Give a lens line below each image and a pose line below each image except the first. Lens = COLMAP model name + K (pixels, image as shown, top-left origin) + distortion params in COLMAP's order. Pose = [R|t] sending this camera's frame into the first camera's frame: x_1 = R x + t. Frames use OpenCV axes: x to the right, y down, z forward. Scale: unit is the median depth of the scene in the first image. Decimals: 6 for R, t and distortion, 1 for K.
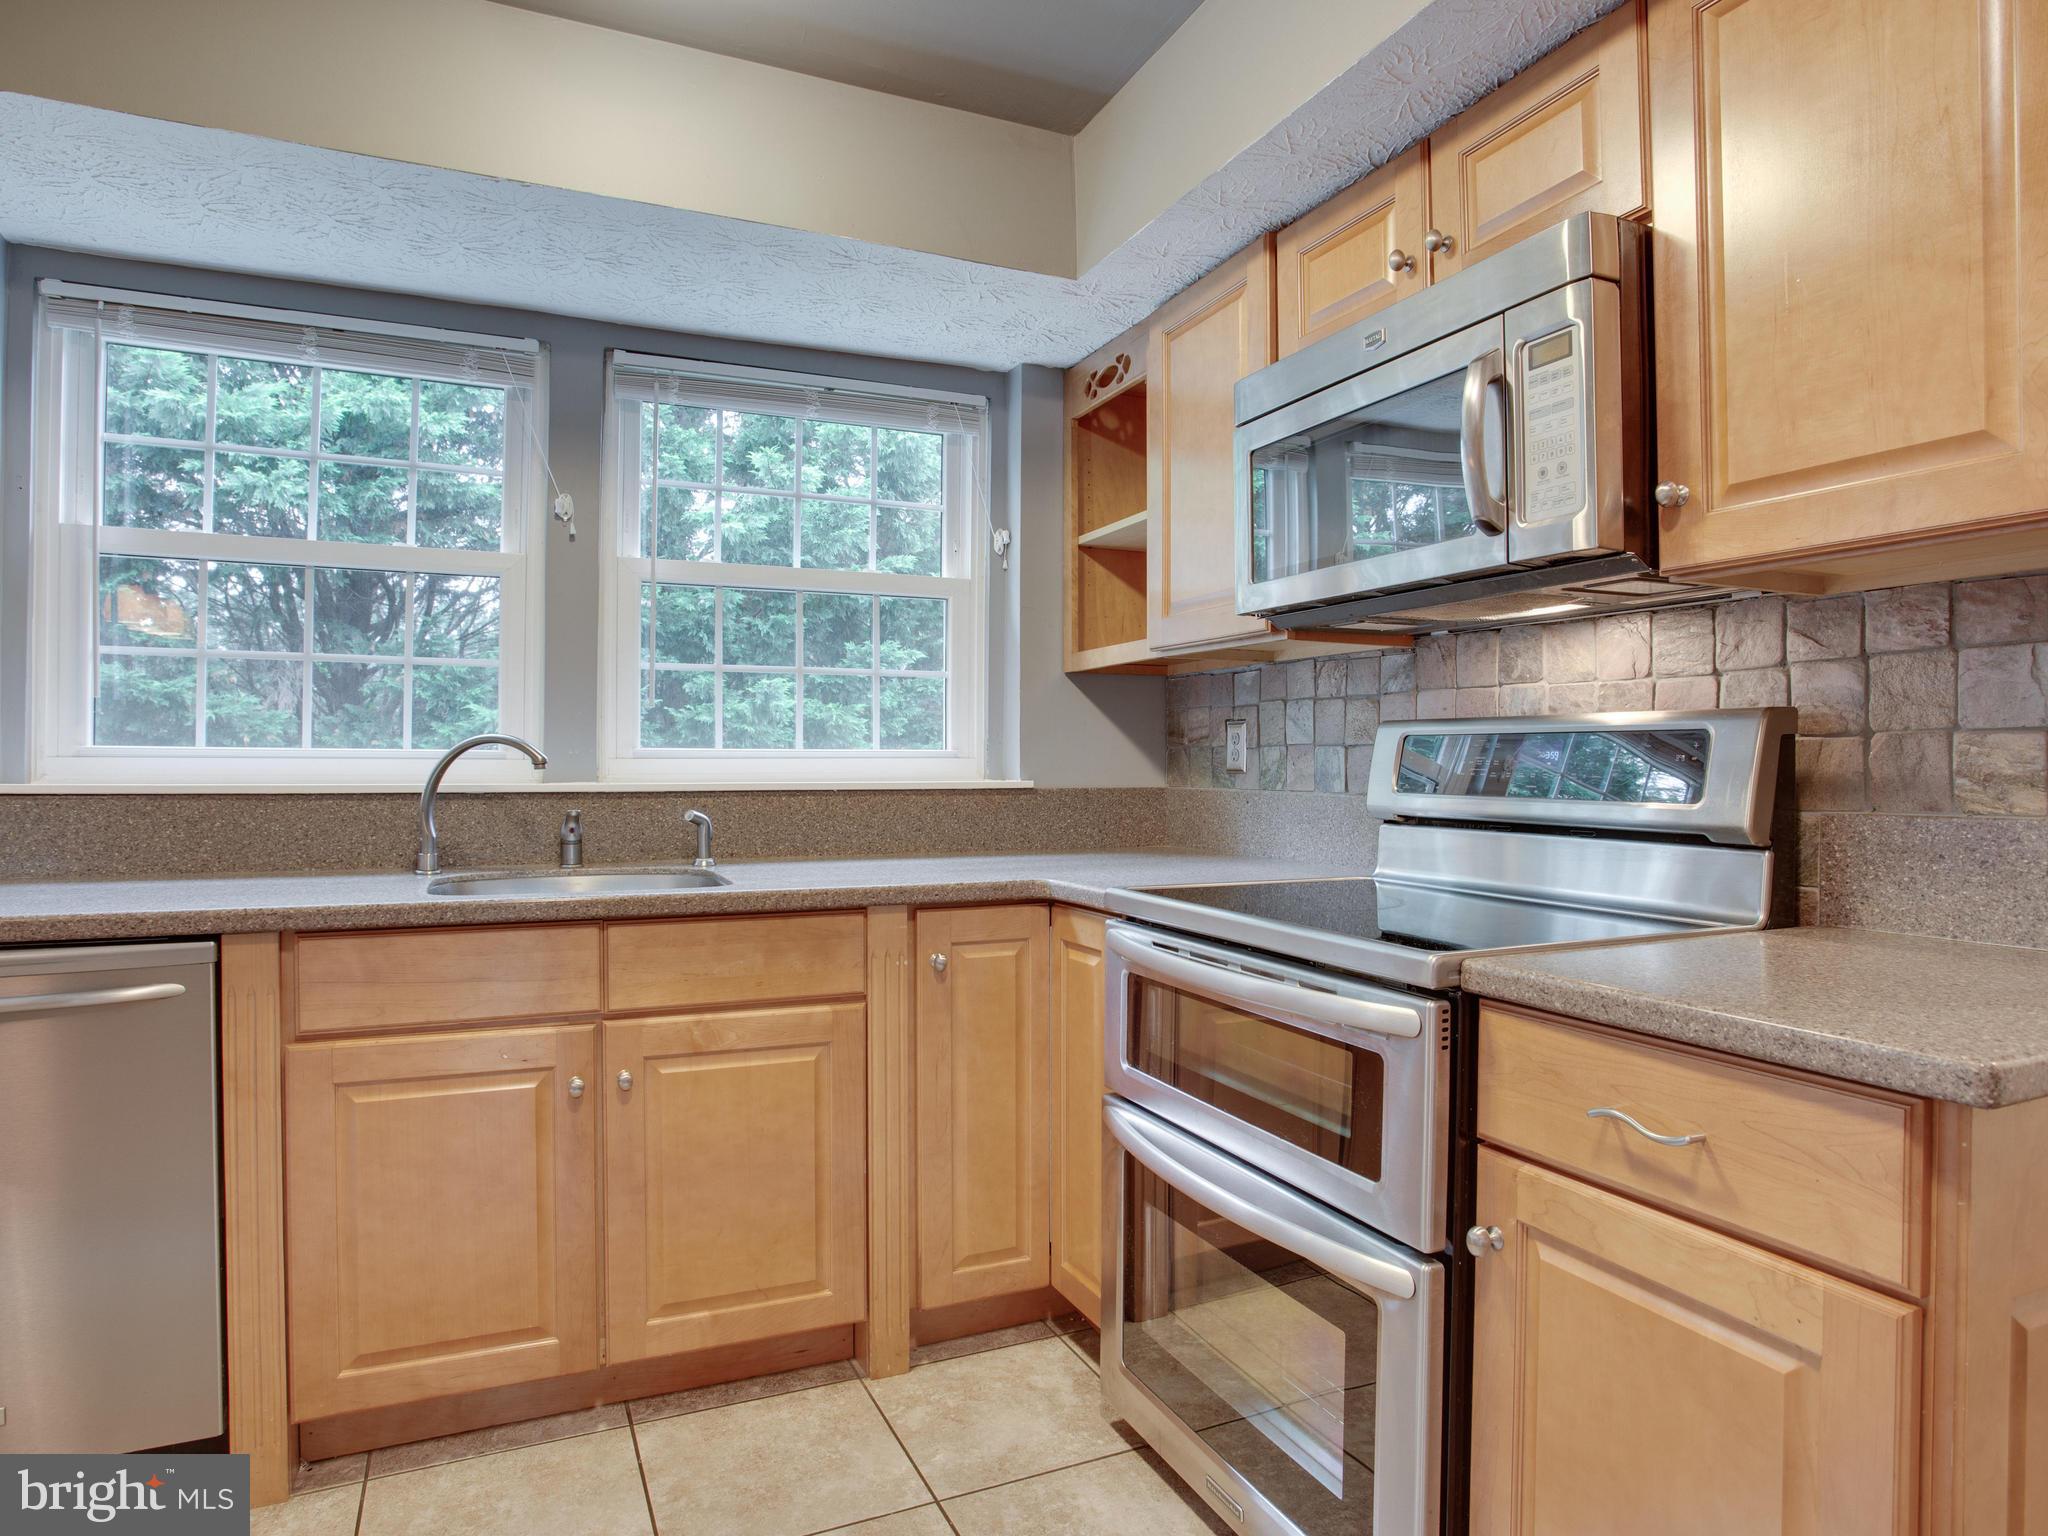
lens RADIAL K [[1139.6, 0, 1049.1], [0, 1139.6, 760.5], [0, 0, 1]] dist [-0.076051, 0.024059]
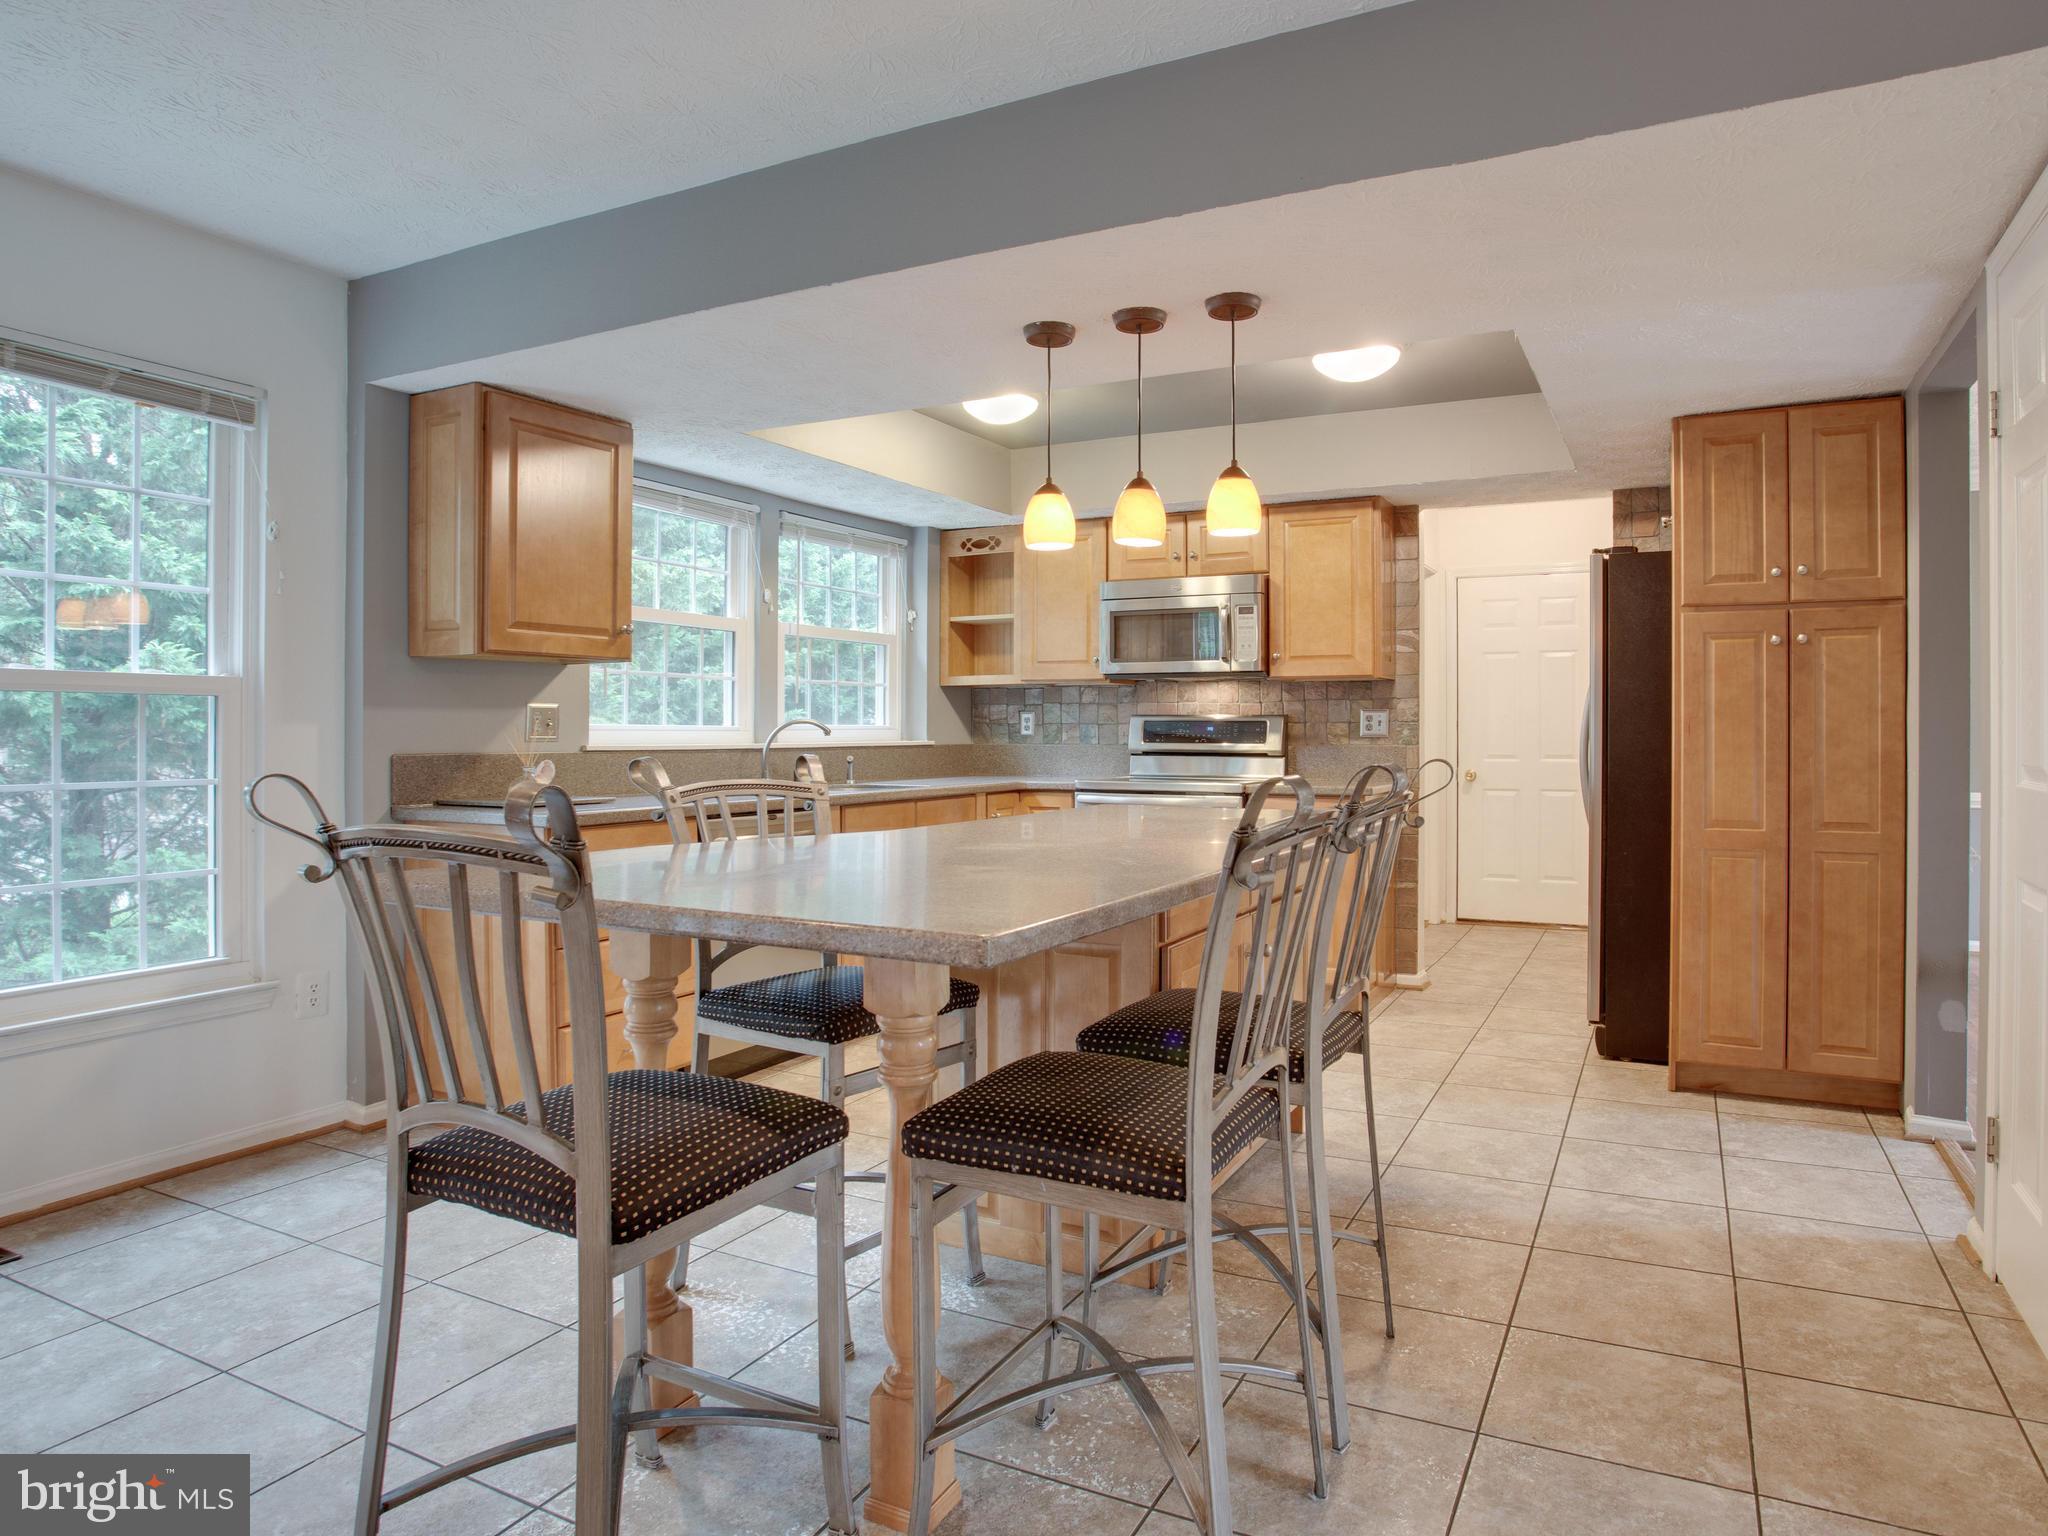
lens RADIAL K [[1259.6, 0, 1024.0], [0, 1259.6, 768.0], [0, 0, 1]] dist [-0.073516, 0.036932]
pose [[0.792276, -0.021085, 0.609798, -1.366977], [0.002372, 0.999502, 0.031477, -0.004408], [-0.610158, -0.023492, 0.791931, -0.921109]]
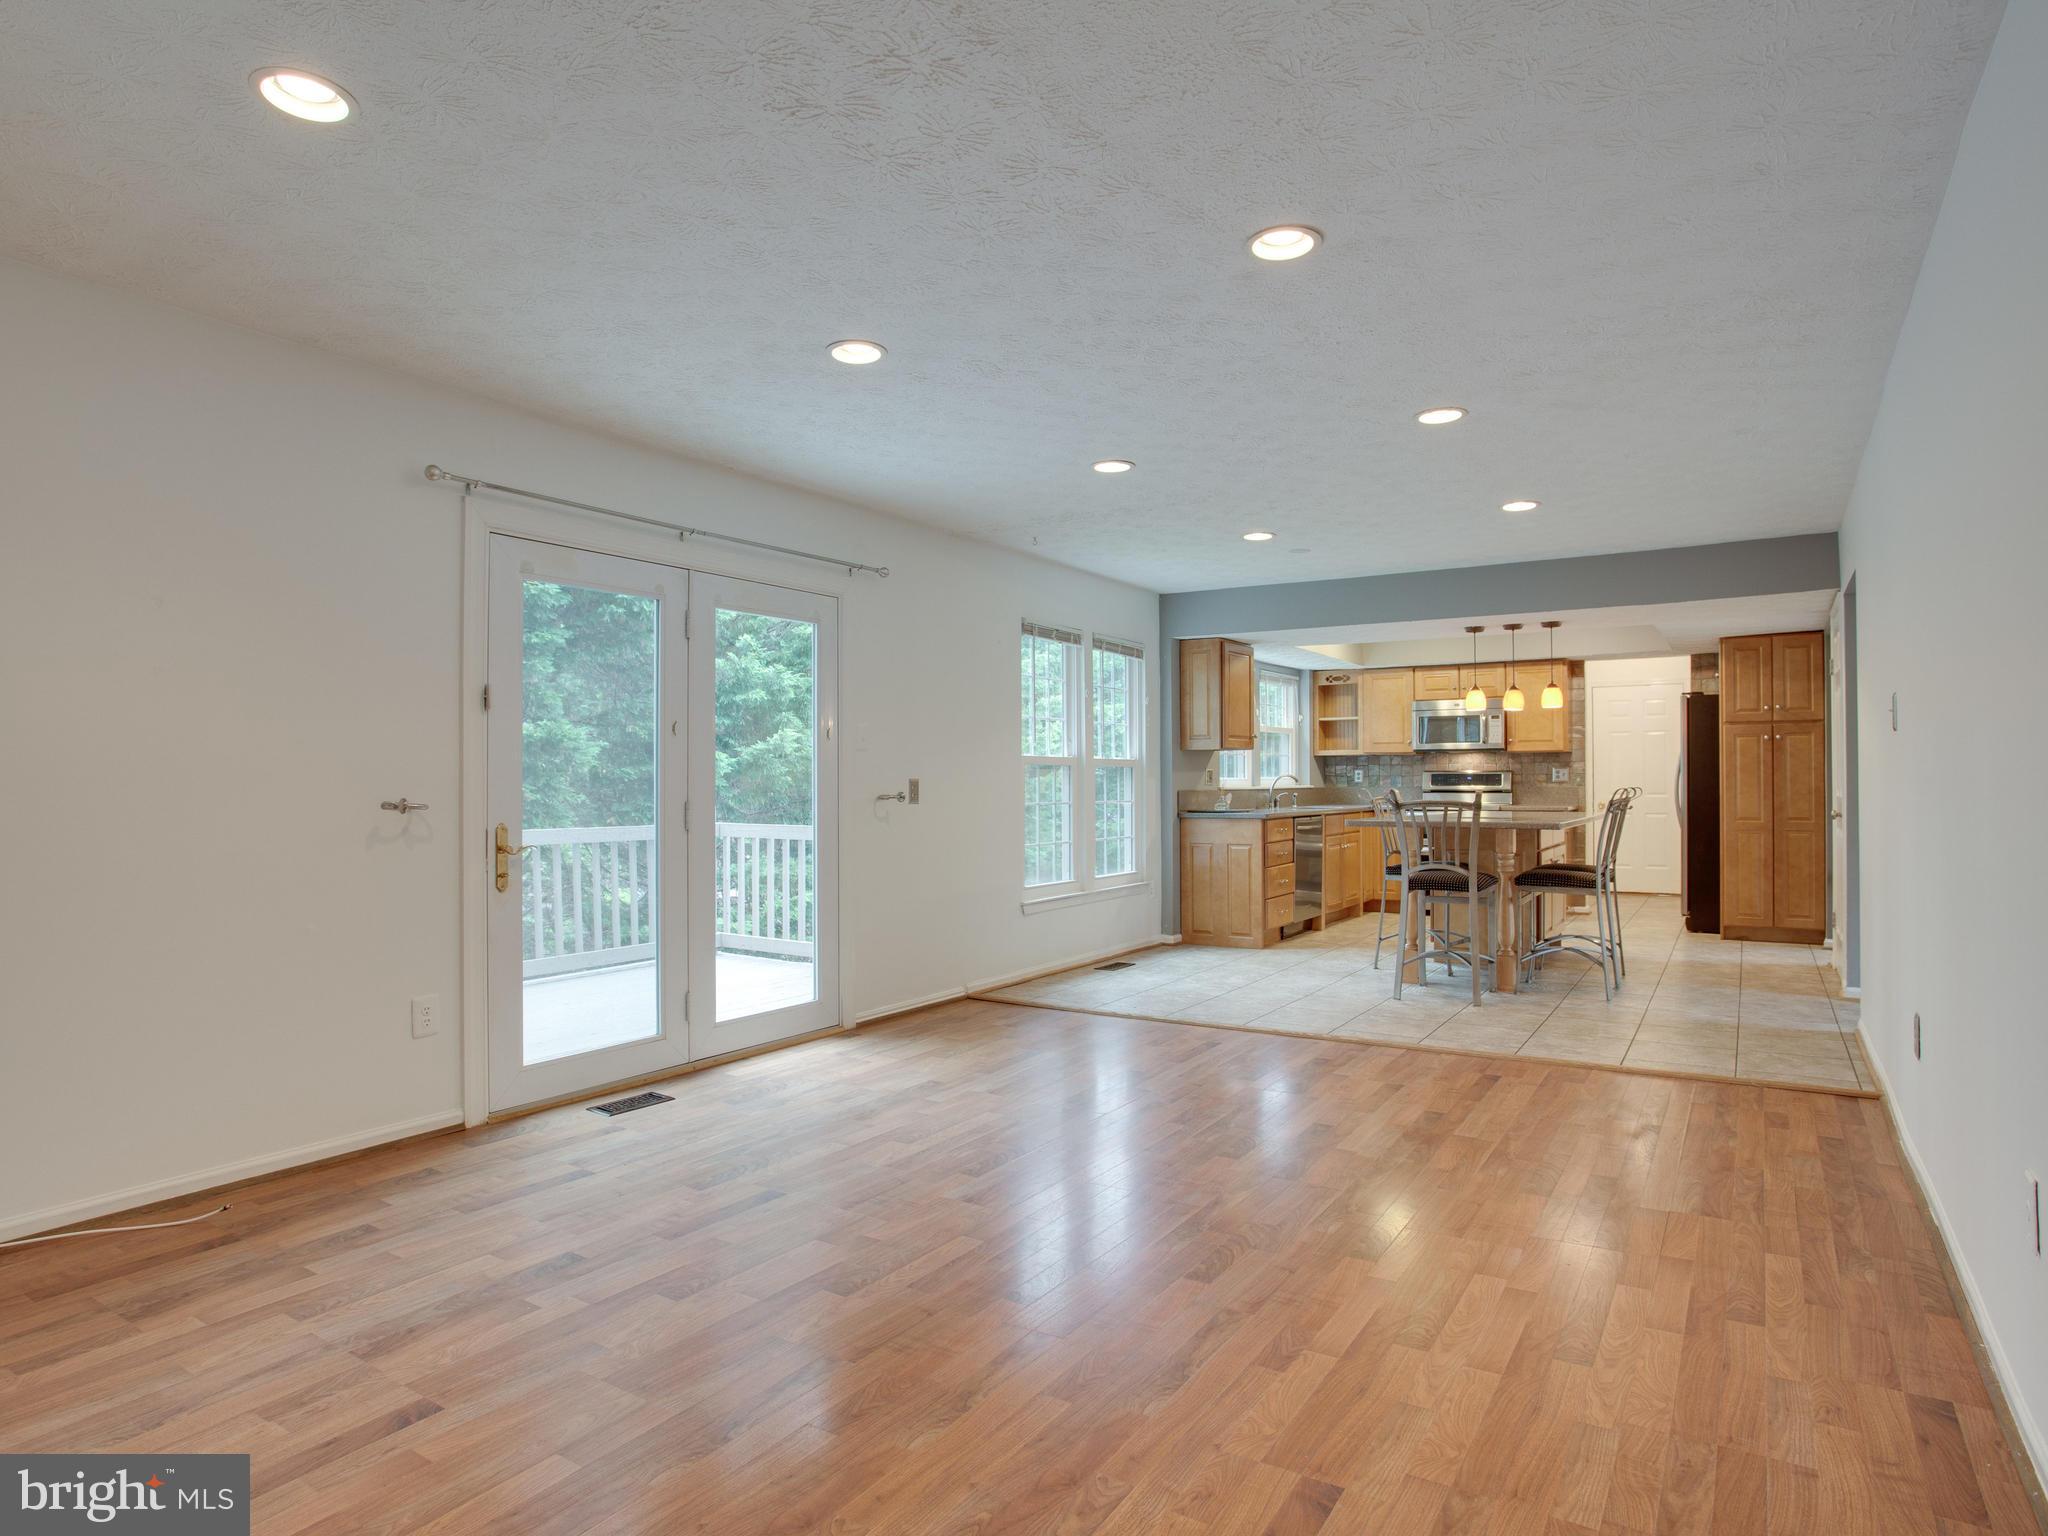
lens RADIAL K [[1186.5, 0, 1013.0], [0, 1186.5, 805.1], [0, 0, 1]] dist [-0.066346, 0.031135]
pose [[0.837117, -0.018766, 0.546703, -3.228898], [0.008376, 0.999734, 0.021491, -0.010779], [-0.546960, -0.013412, 0.837051, -1.836978]]
